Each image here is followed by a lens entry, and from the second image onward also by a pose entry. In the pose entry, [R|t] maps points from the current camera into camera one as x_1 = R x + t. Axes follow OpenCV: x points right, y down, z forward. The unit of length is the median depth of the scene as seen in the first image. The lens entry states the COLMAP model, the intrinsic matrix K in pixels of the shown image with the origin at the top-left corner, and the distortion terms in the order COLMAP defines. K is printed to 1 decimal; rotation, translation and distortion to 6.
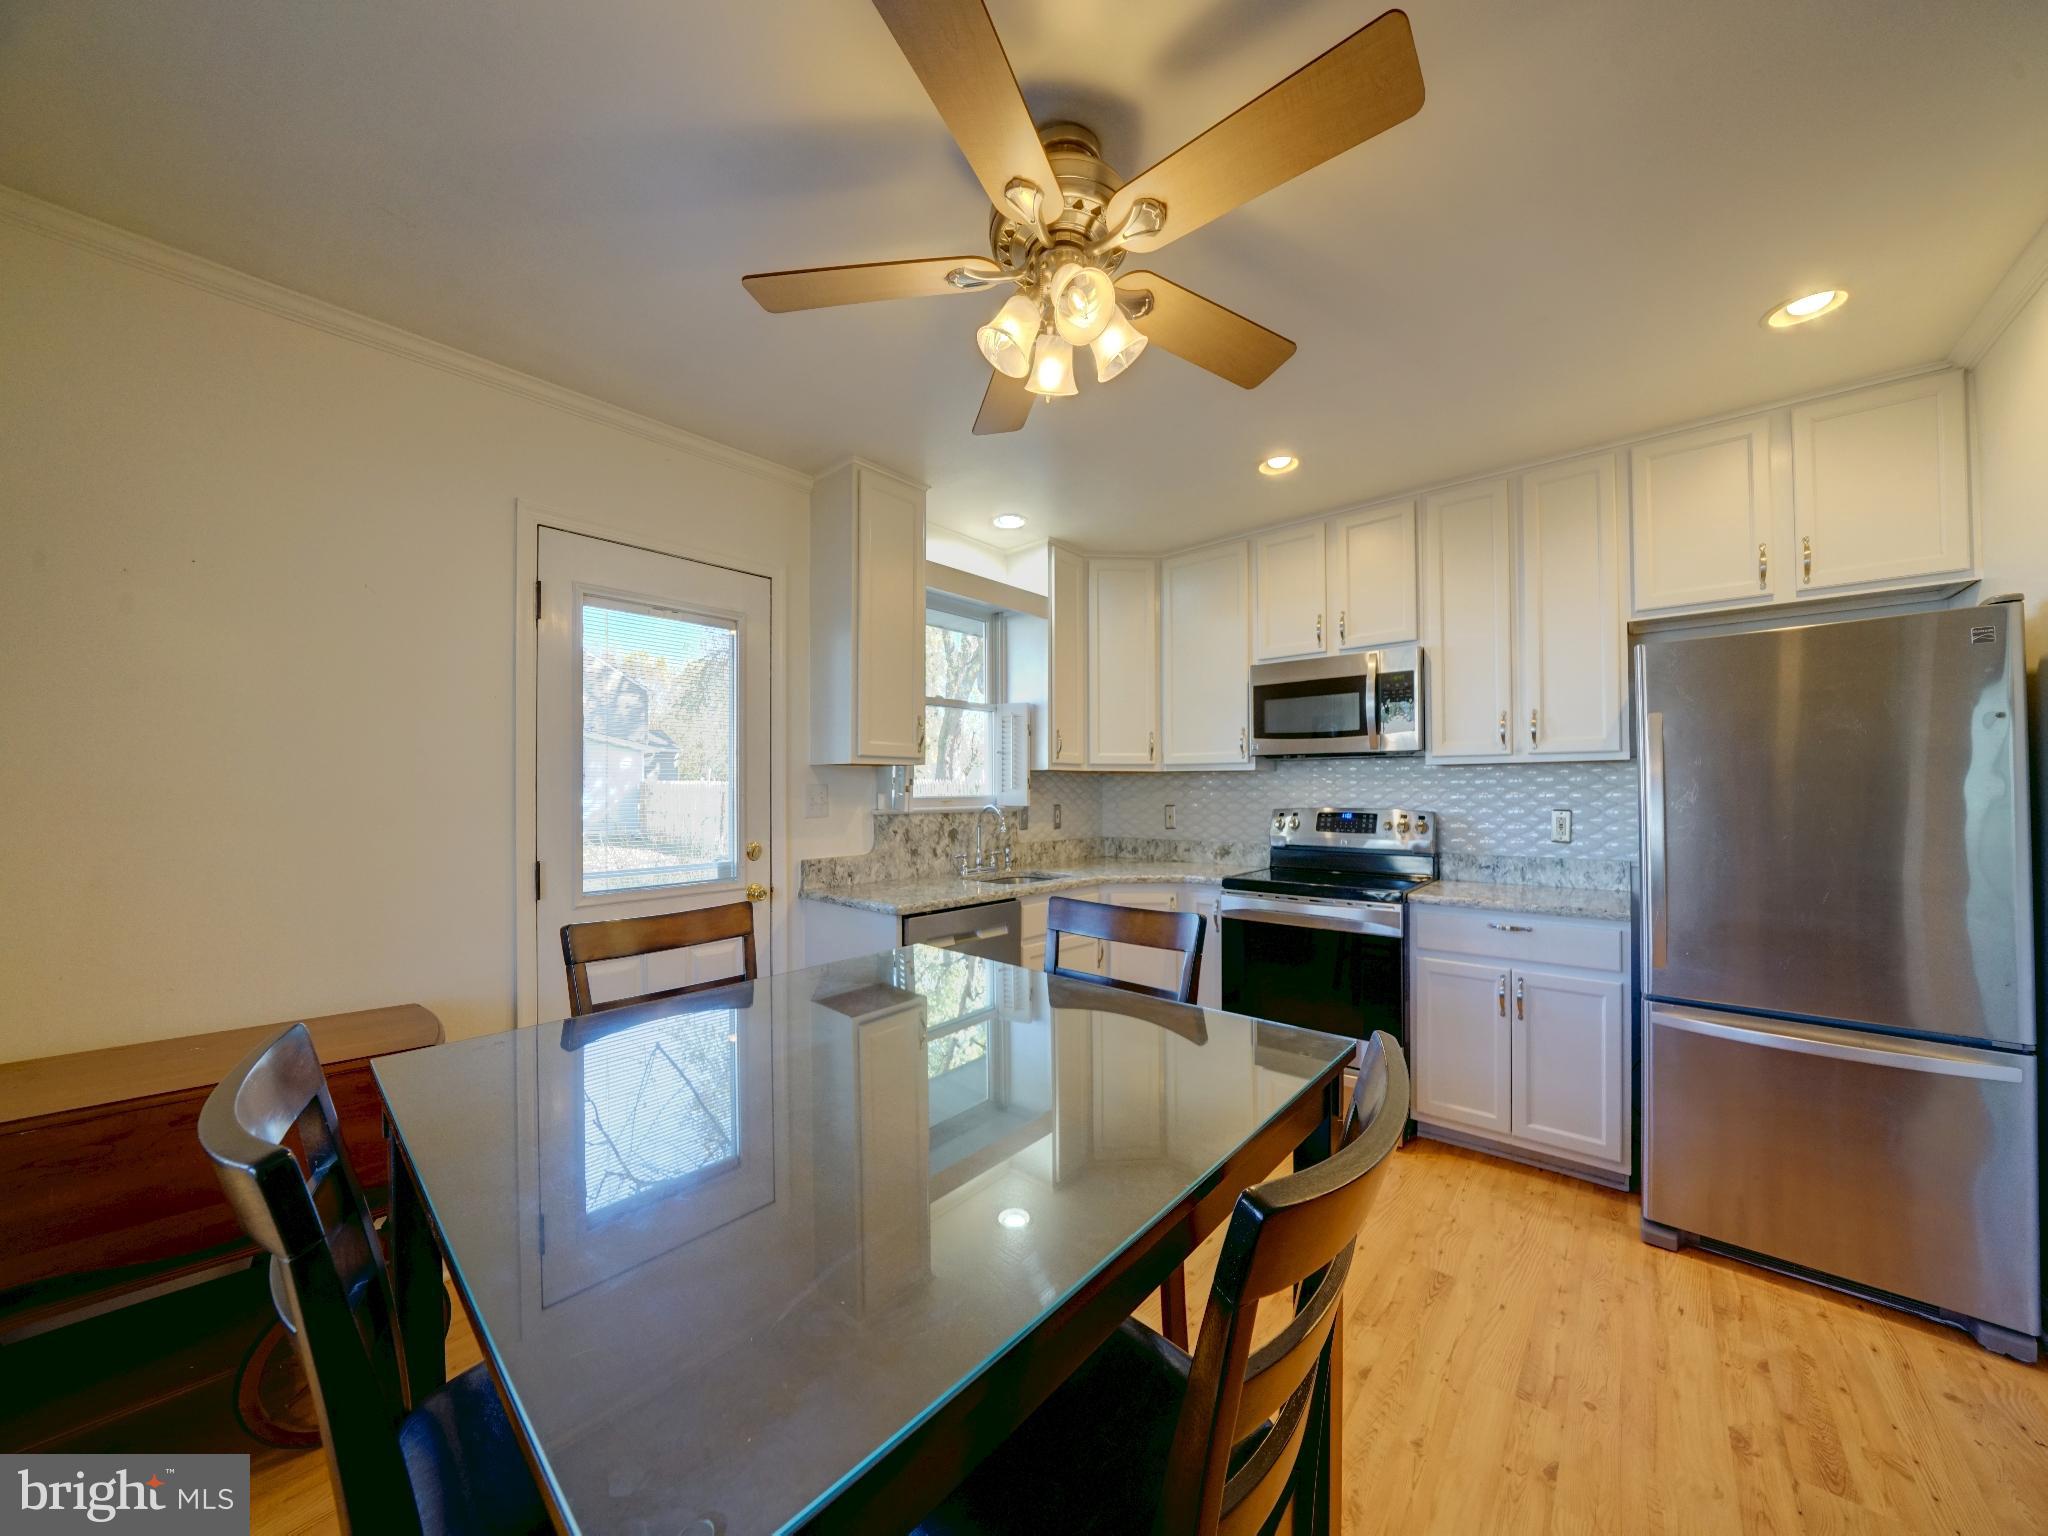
lens RADIAL K [[715.4, 0, 1020.6], [0, 715.4, 778.7], [0, 0, 1]] dist [-0.021281, 0.001381]
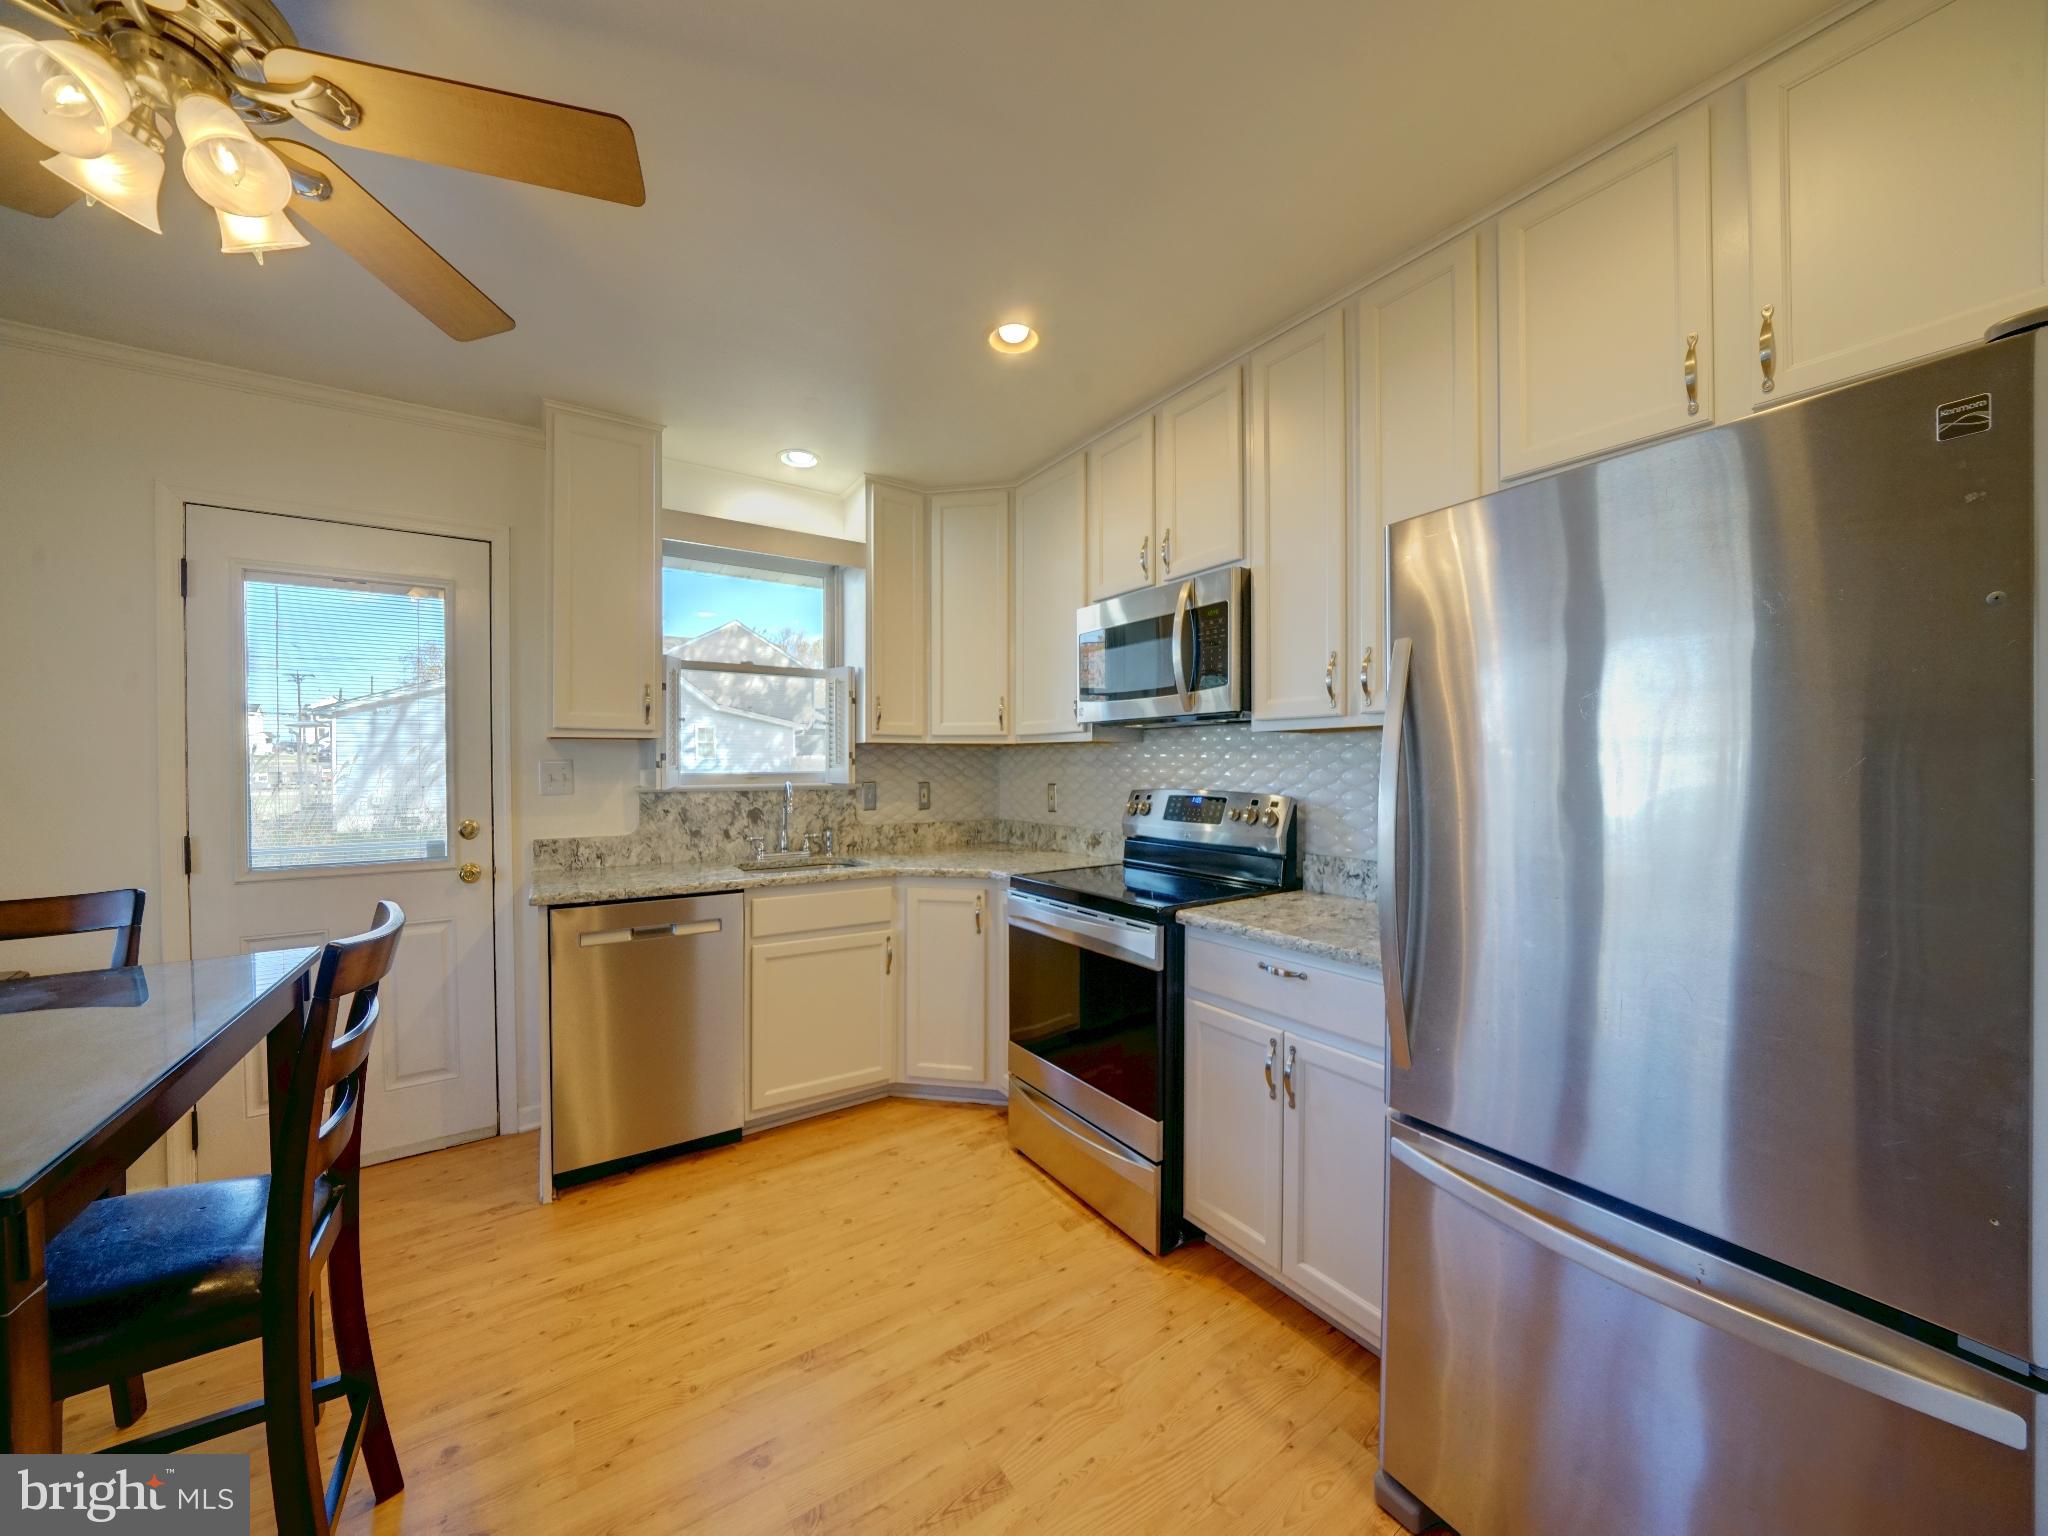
lens RADIAL K [[715.4, 0, 1018.2], [0, 715.4, 768.0], [0, 0, 1]] dist [-0.021281, 0.001381]
pose [[0.968898, 0.002063, -0.247454, 0.515972], [0.002825, 0.999808, 0.019396, 0.002468], [0.247446, -0.019492, 0.968706, 0.236705]]
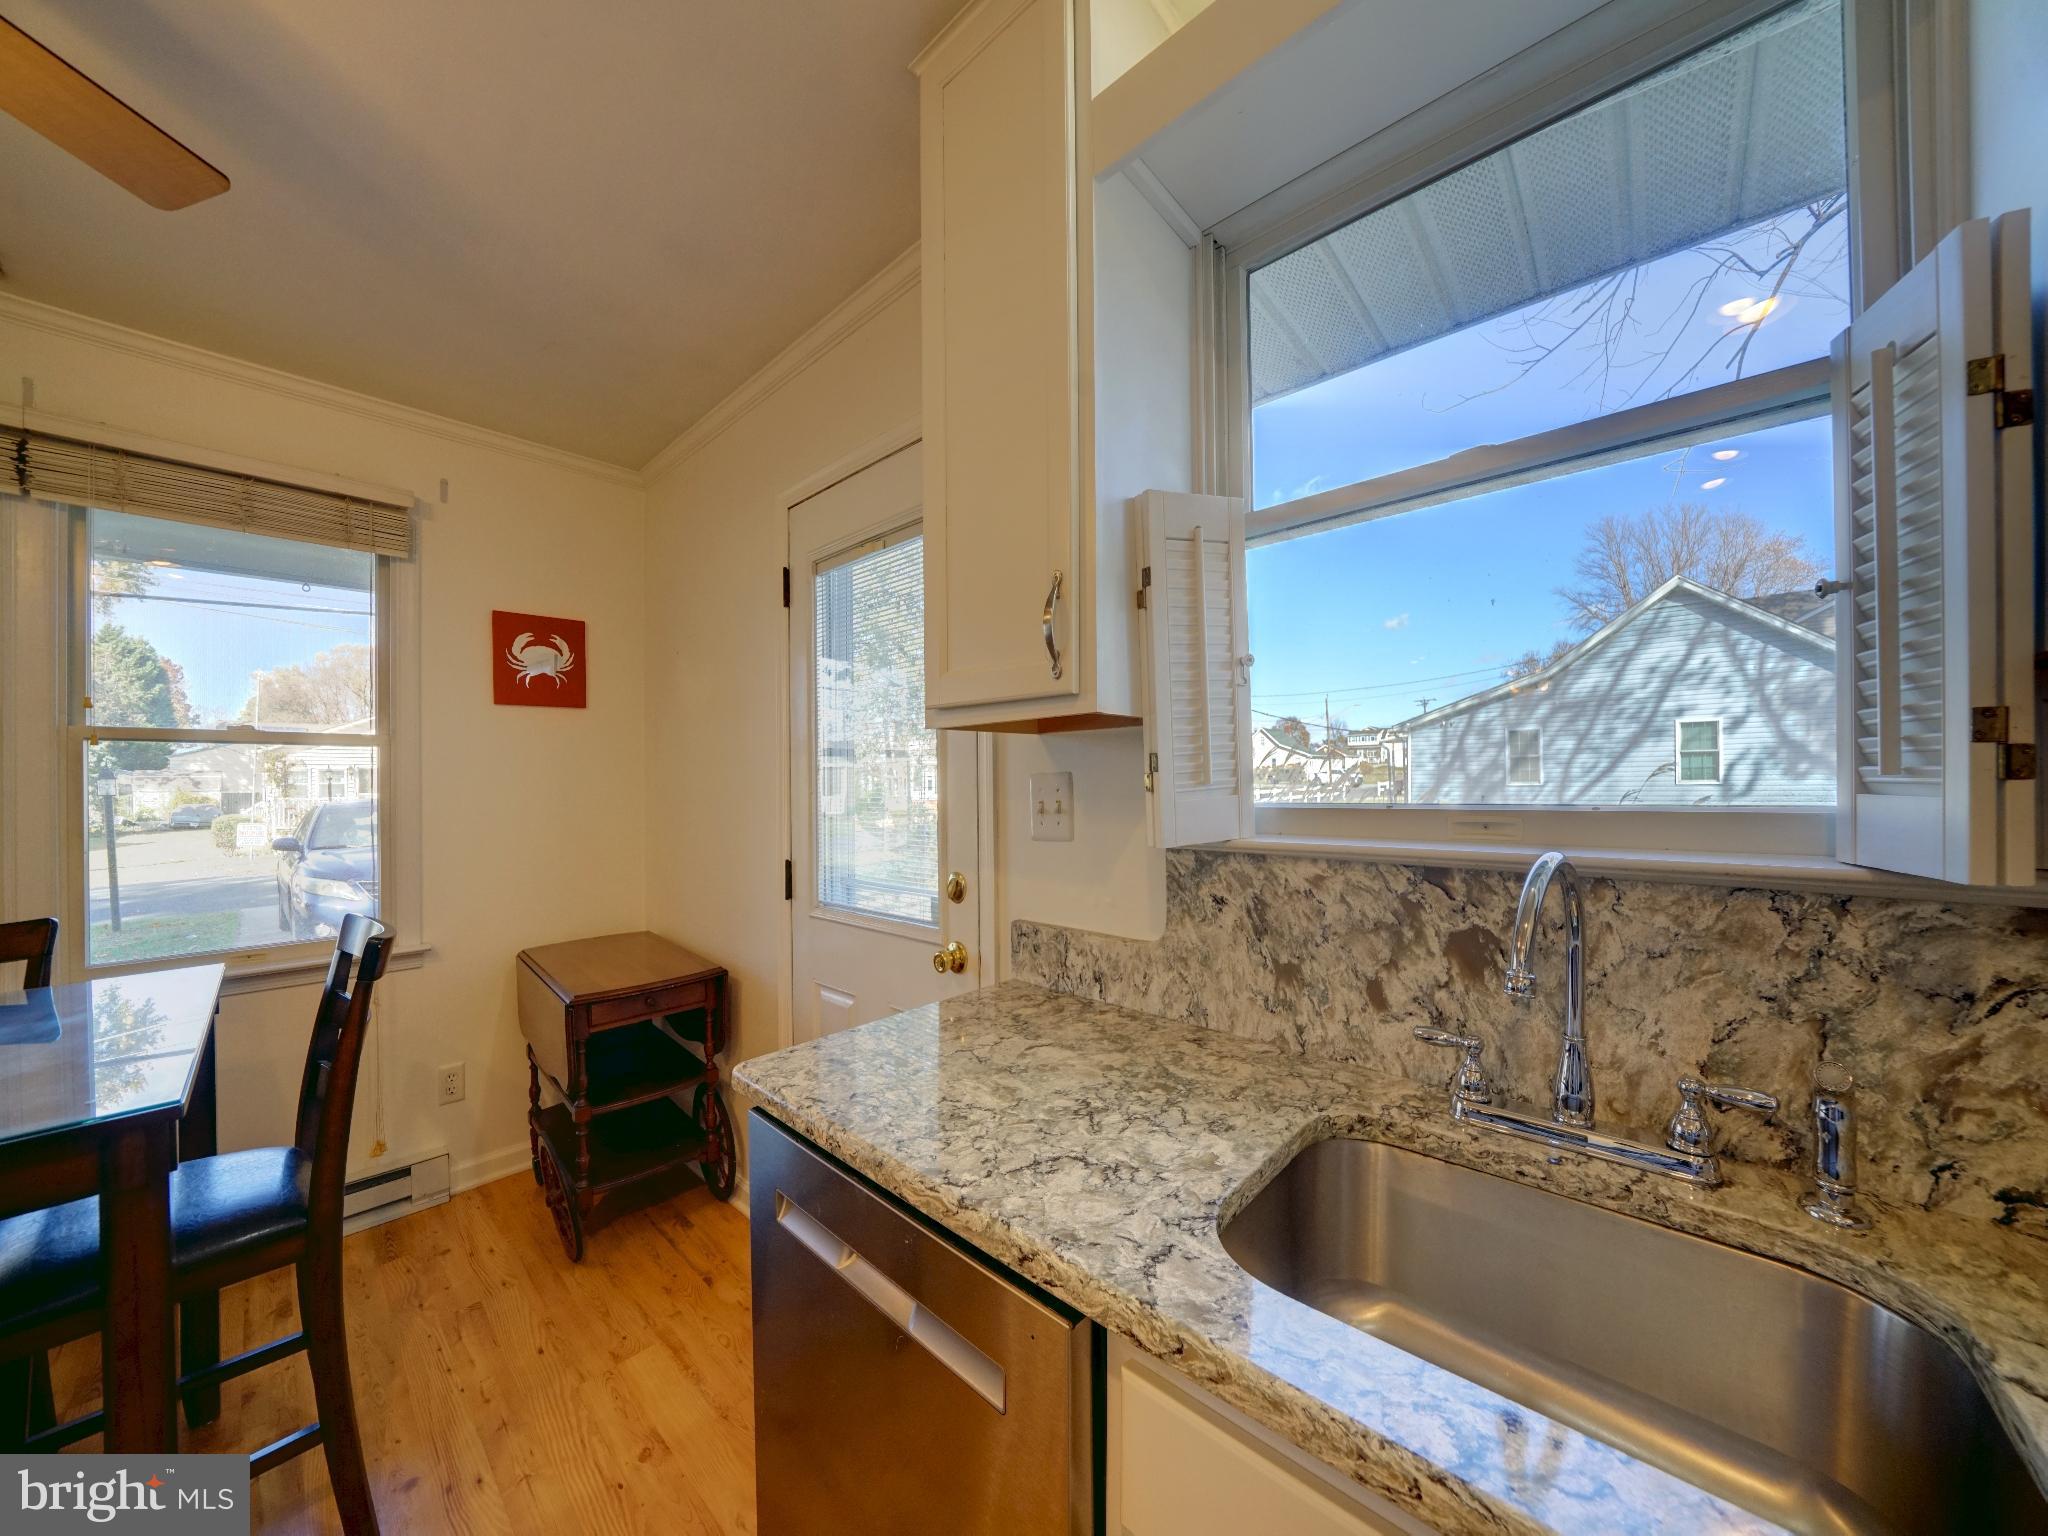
lens RADIAL K [[715.4, 0, 1013.6], [0, 715.4, 779.7], [0, 0, 1]] dist [-0.021281, 0.001381]
pose [[-0.021481, 0.002844, -0.999765, 0.197423], [0.026481, 0.999647, 0.002275, 0.010513], [0.999418, -0.026426, -0.021549, 0.952514]]
